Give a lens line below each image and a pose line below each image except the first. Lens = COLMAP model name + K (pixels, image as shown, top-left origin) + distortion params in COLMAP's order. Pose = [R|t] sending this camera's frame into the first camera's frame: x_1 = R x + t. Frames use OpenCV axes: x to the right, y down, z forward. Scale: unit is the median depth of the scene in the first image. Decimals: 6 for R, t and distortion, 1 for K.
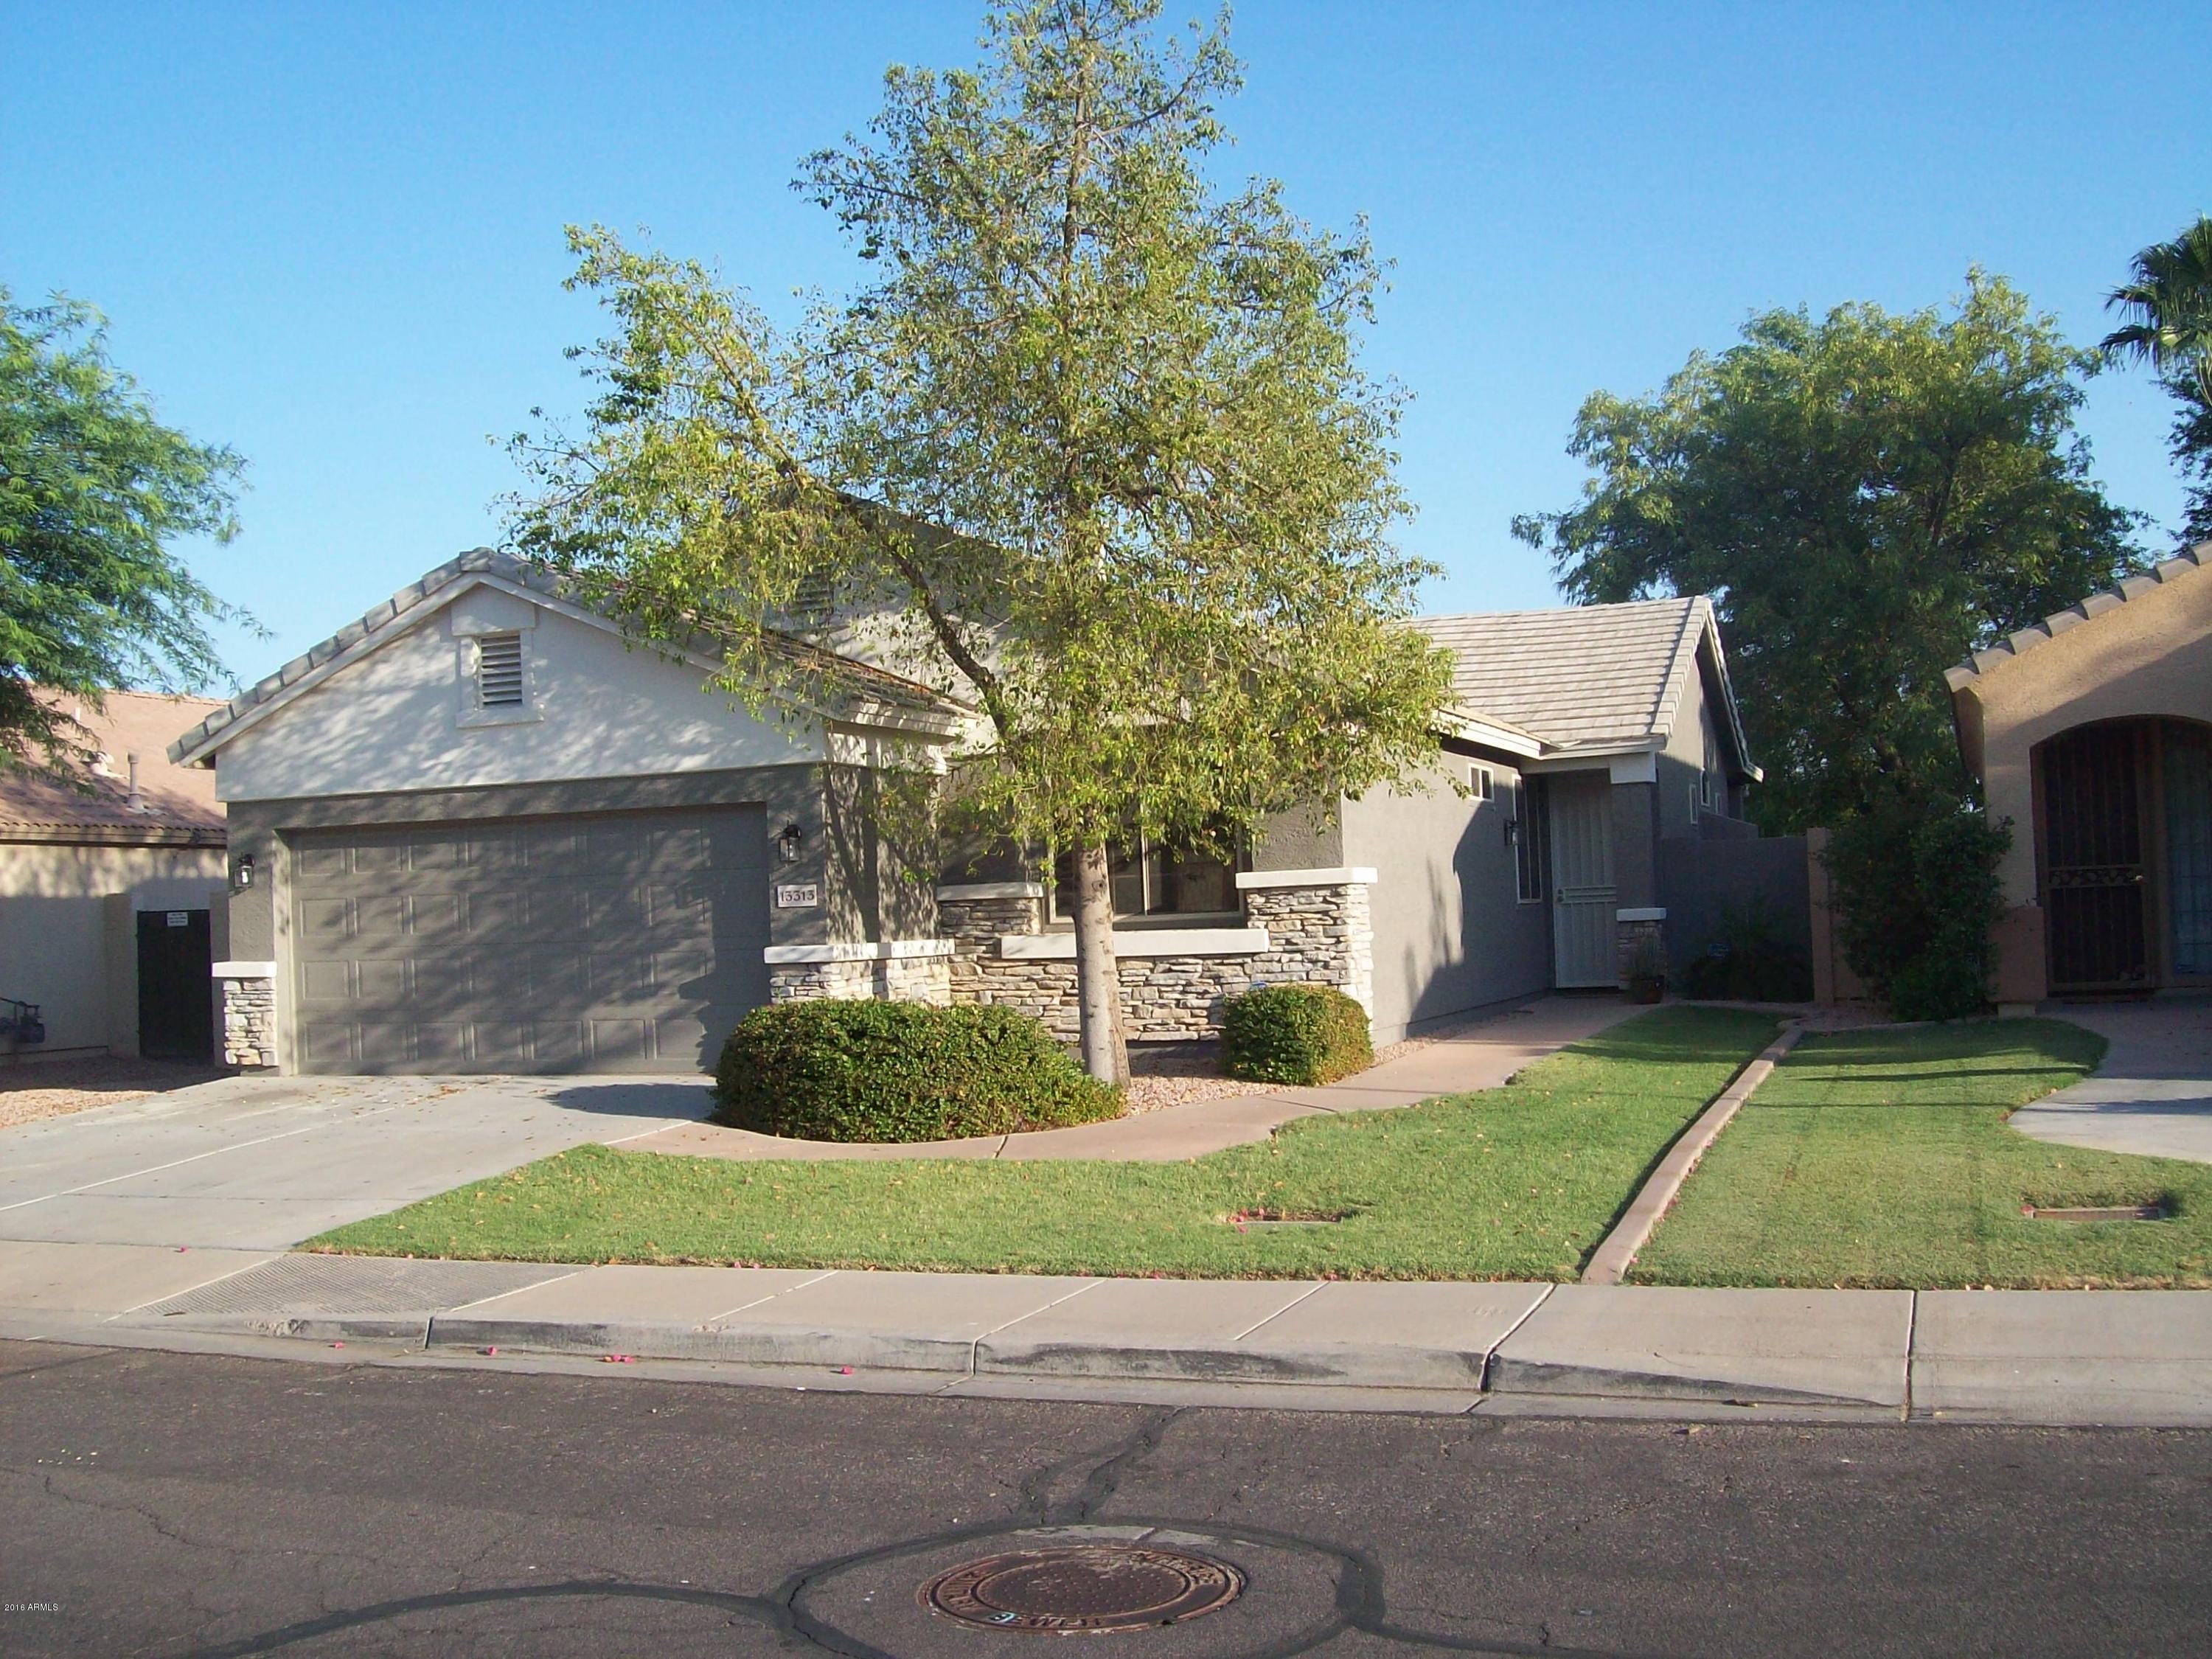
lens RADIAL K [[2384.9, 0, 1106.0], [0, 2384.9, 829.5], [0, 0, 1]] dist [-0.148576, 0.022448]
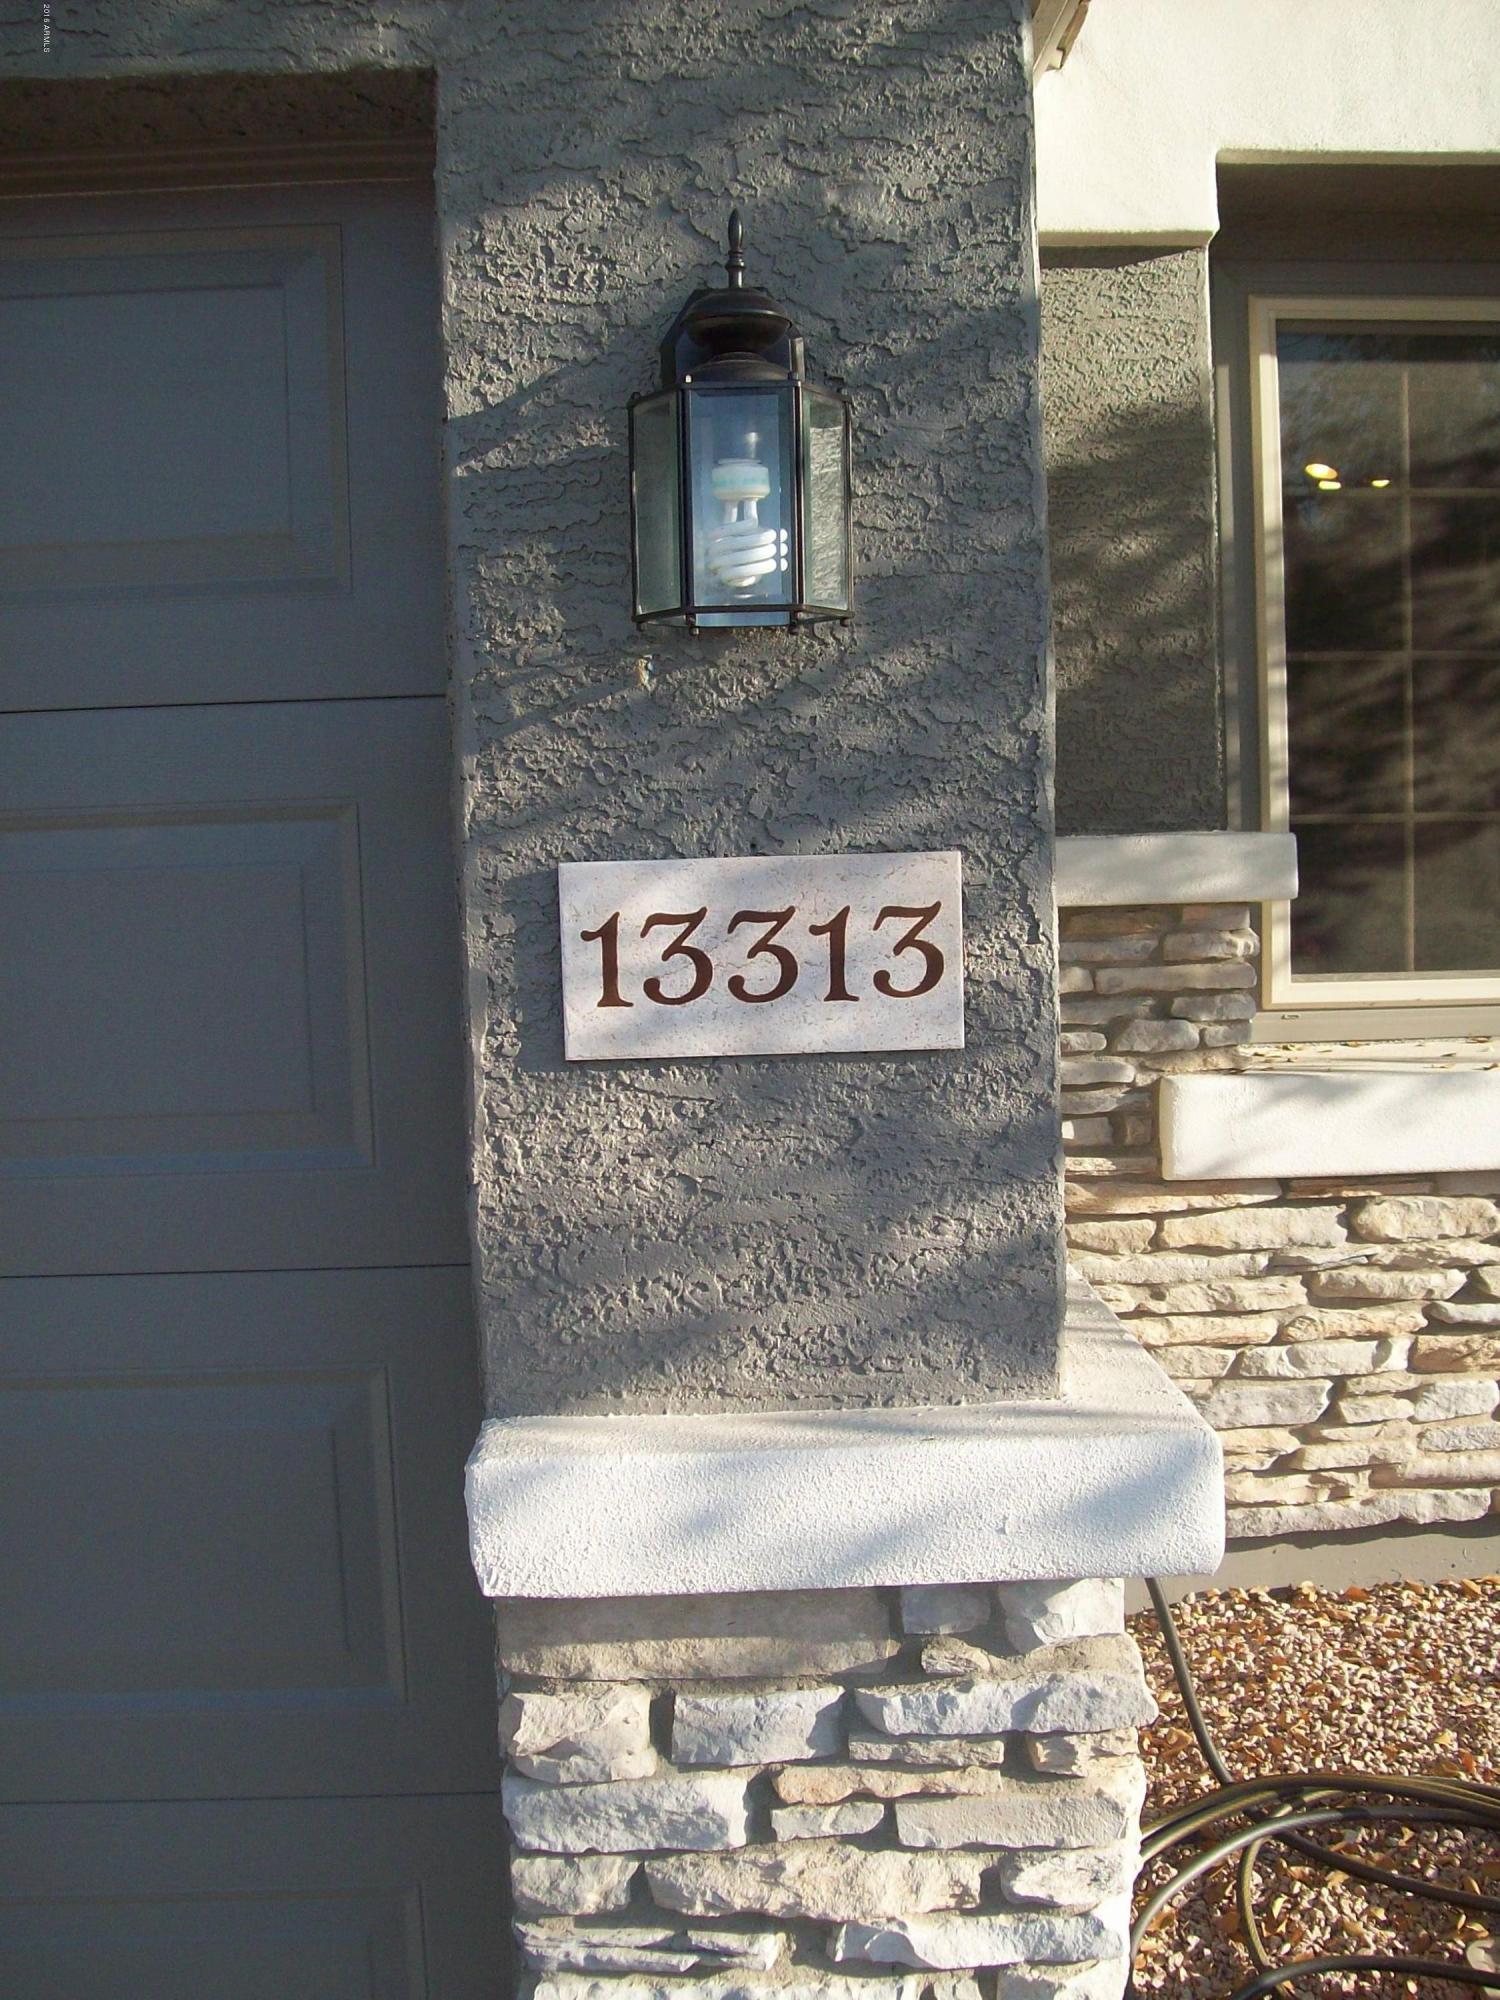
lens RADIAL K [[2156.3, 0, 748.2], [0, 2156.3, 1030.7], [0, 0, 1]] dist [-0.148576, 0.022448]
pose [[0.920333, -0.029047, 0.390056, -0.161396], [-0.017336, 0.993230, 0.114867, 0.018852], [-0.390751, -0.112478, 0.913598, 0.862512]]
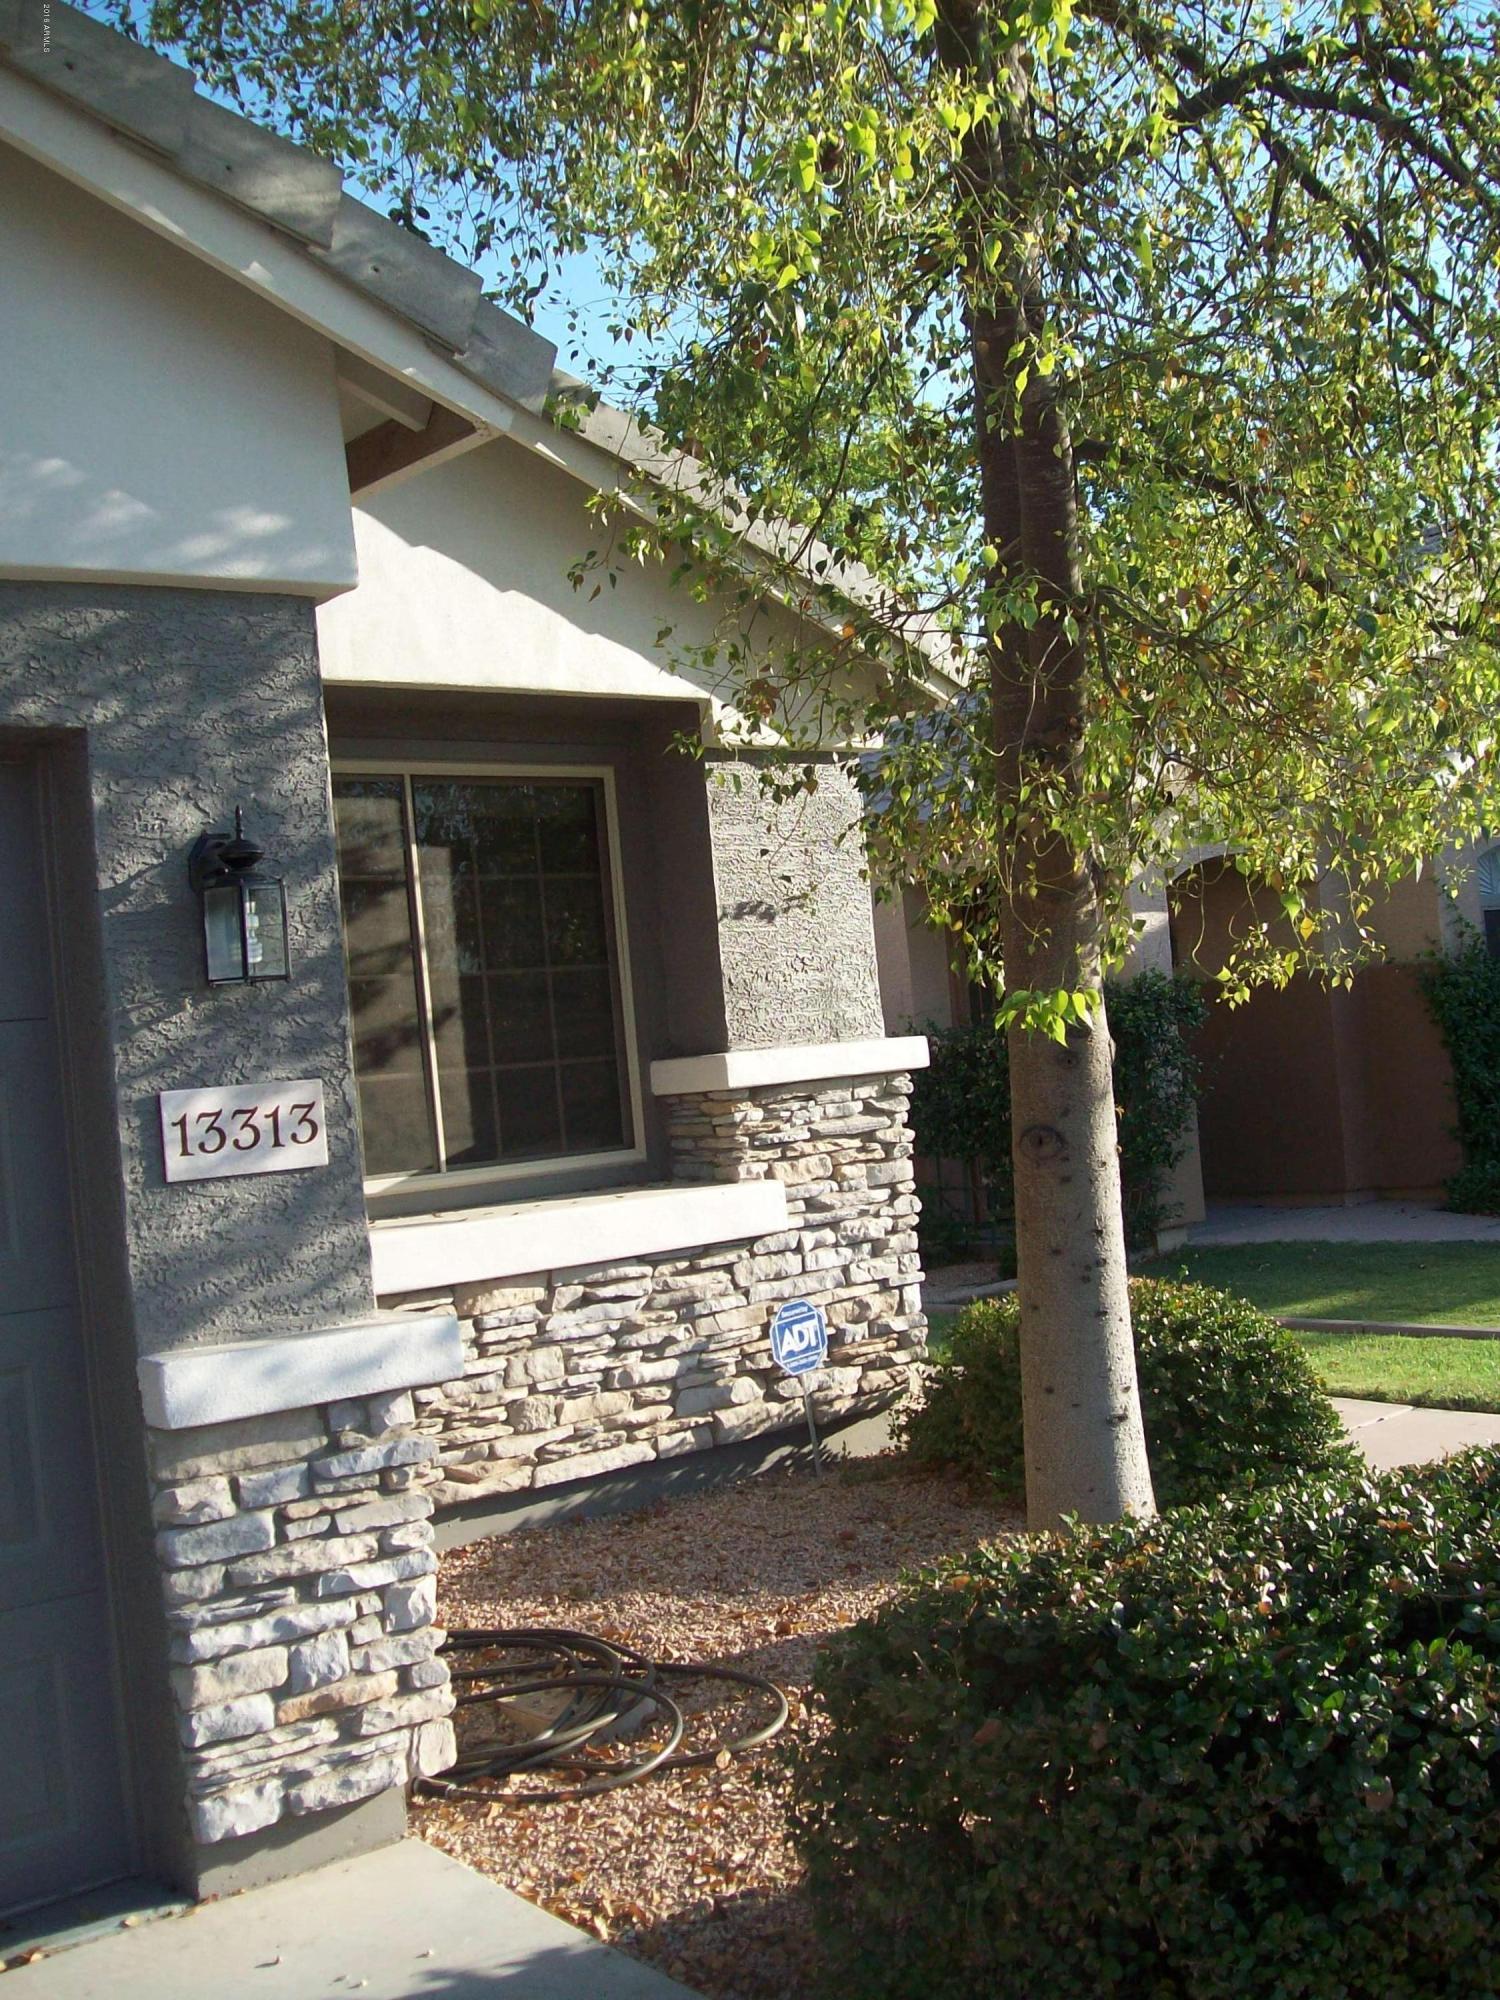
lens RADIAL K [[2156.3, 0, 748.2], [0, 2156.3, 1030.7], [0, 0, 1]] dist [-0.148576, 0.022448]
pose [[0.470432, 0.003626, 0.882429, -0.282146], [0.038768, 0.998941, -0.024772, 0.023785], [-0.881584, 0.045863, 0.469793, 0.808441]]
